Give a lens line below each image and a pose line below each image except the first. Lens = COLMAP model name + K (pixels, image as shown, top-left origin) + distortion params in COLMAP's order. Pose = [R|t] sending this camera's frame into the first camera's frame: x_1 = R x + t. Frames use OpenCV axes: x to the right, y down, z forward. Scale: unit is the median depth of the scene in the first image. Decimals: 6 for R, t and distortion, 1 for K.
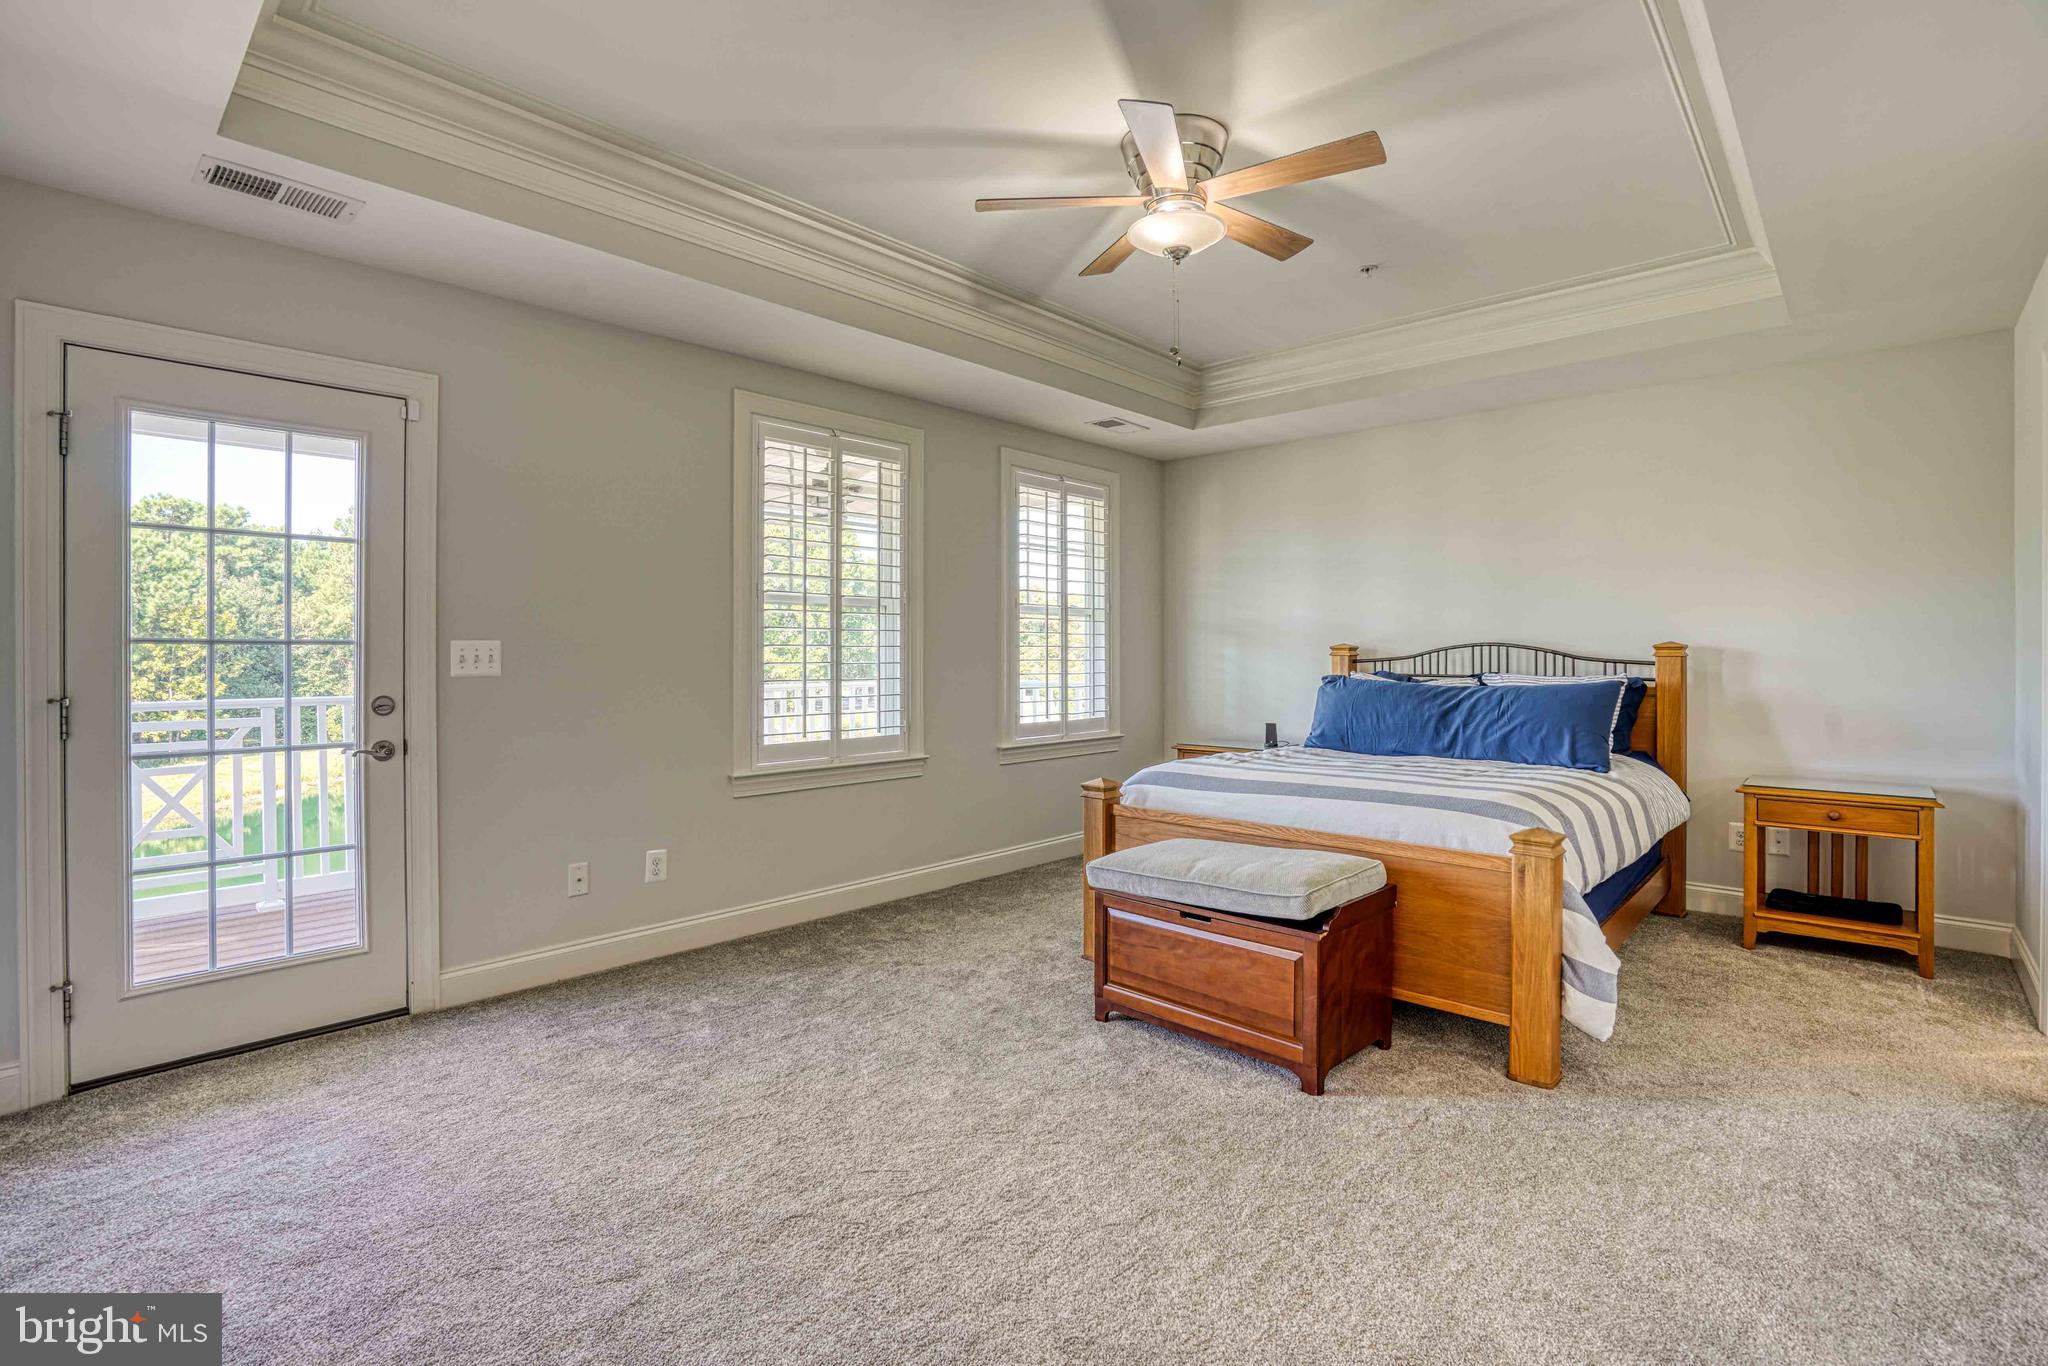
lens RADIAL K [[955.2, 0, 1018.1], [0, 955.2, 649.4], [0, 0, 1]] dist [-0.049867, 0.000101]
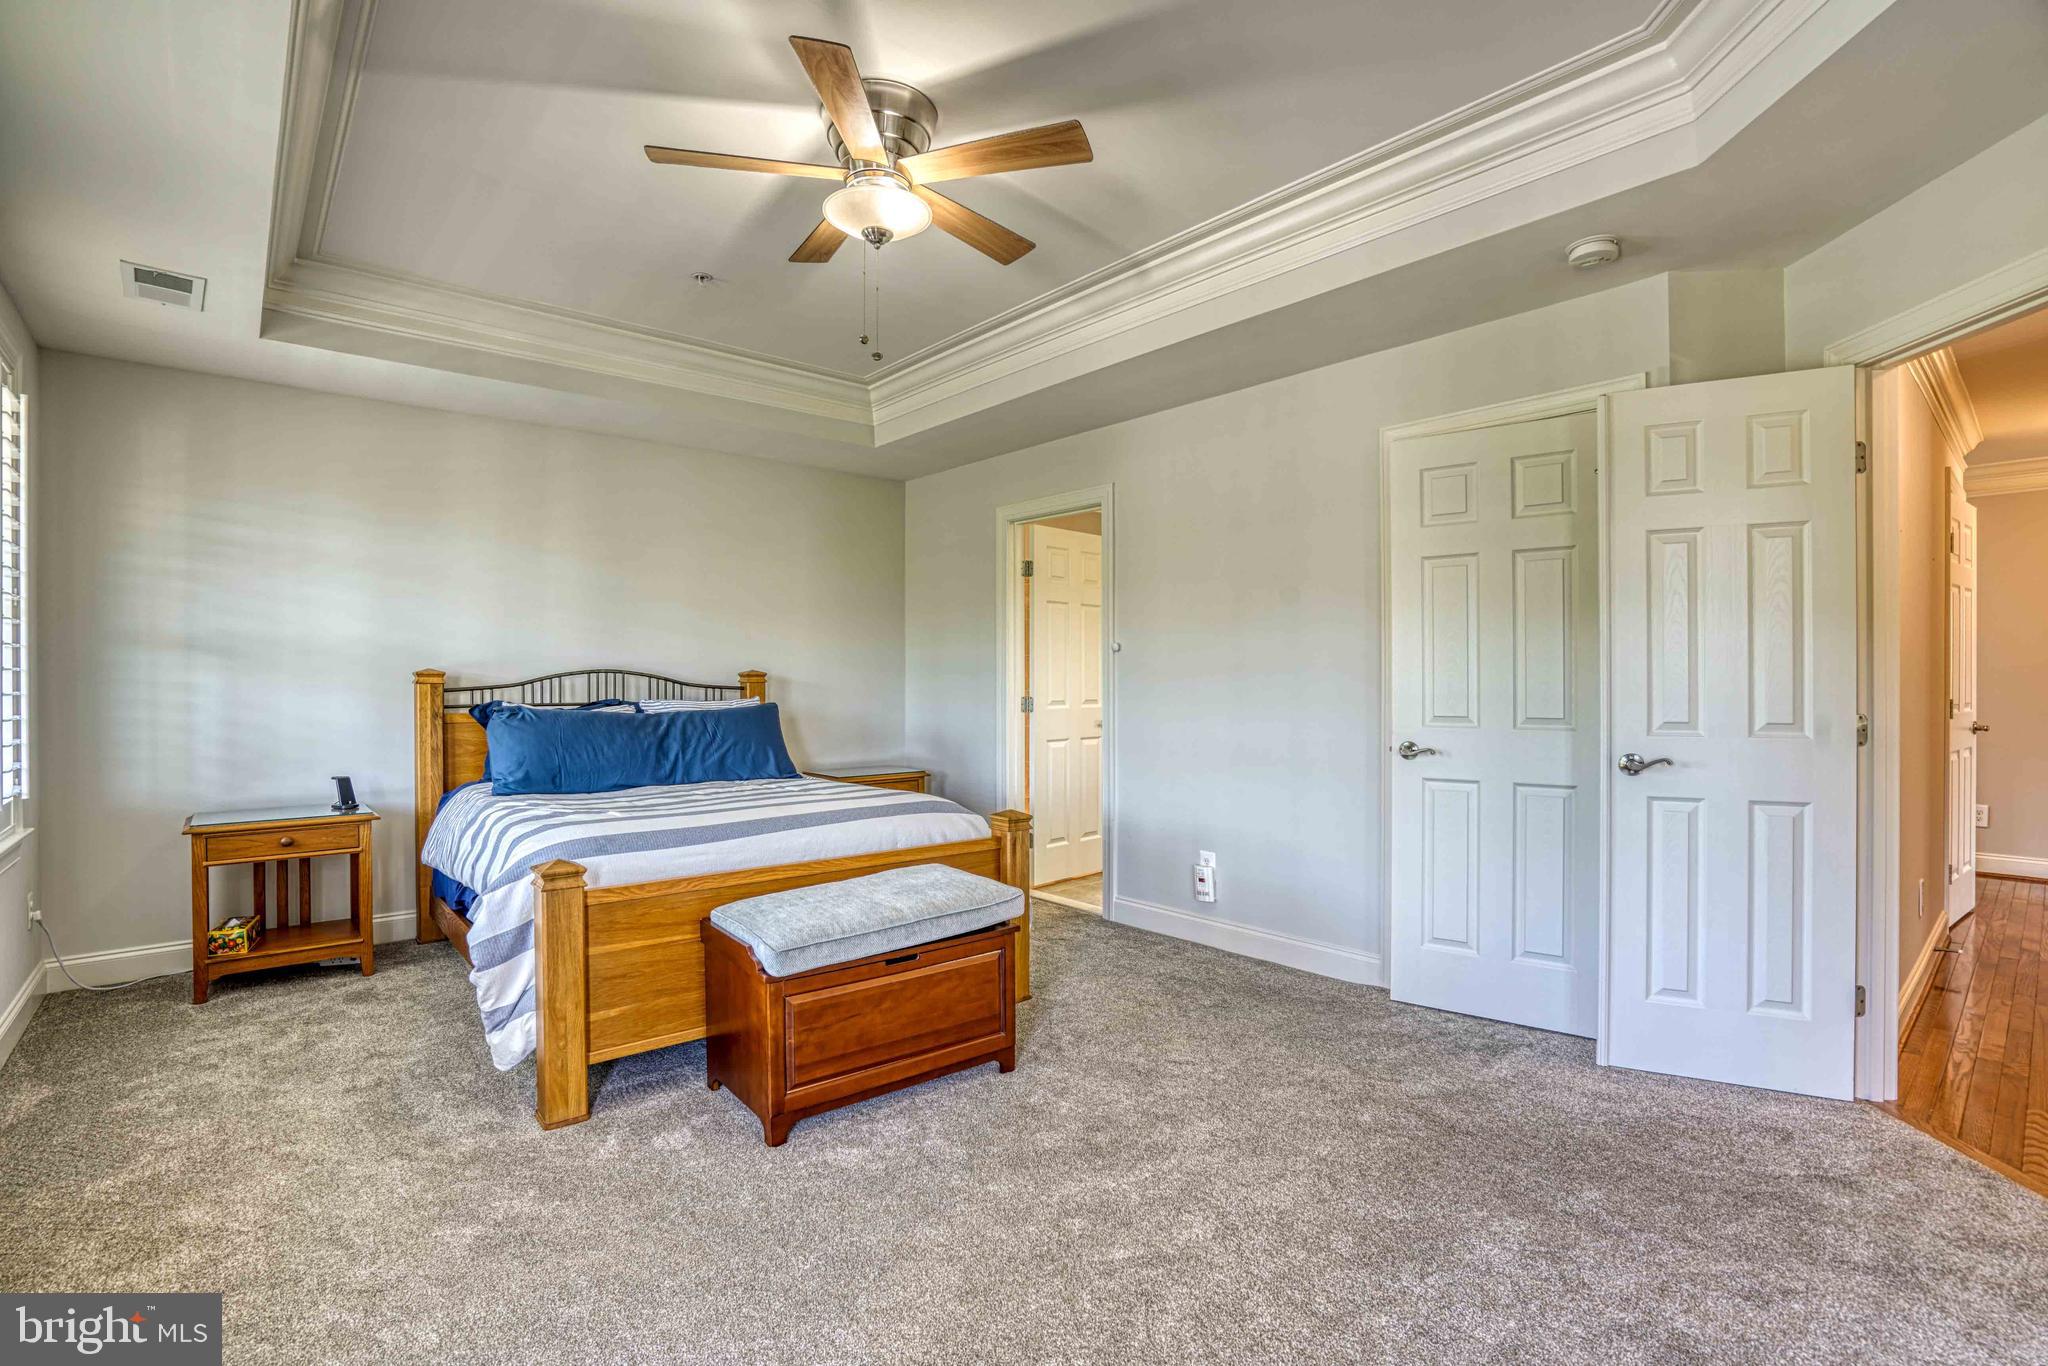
lens RADIAL K [[946.1, 0, 1016.5], [0, 946.1, 681.2], [0, 0, 1]] dist [-0.069286, 0.027853]
pose [[0.102042, 0.000071, 0.994780, -0.486580], [-0.000714, 1.000000, 0.000002, 0.005436], [-0.994780, -0.000710, 0.102042, 0.535991]]
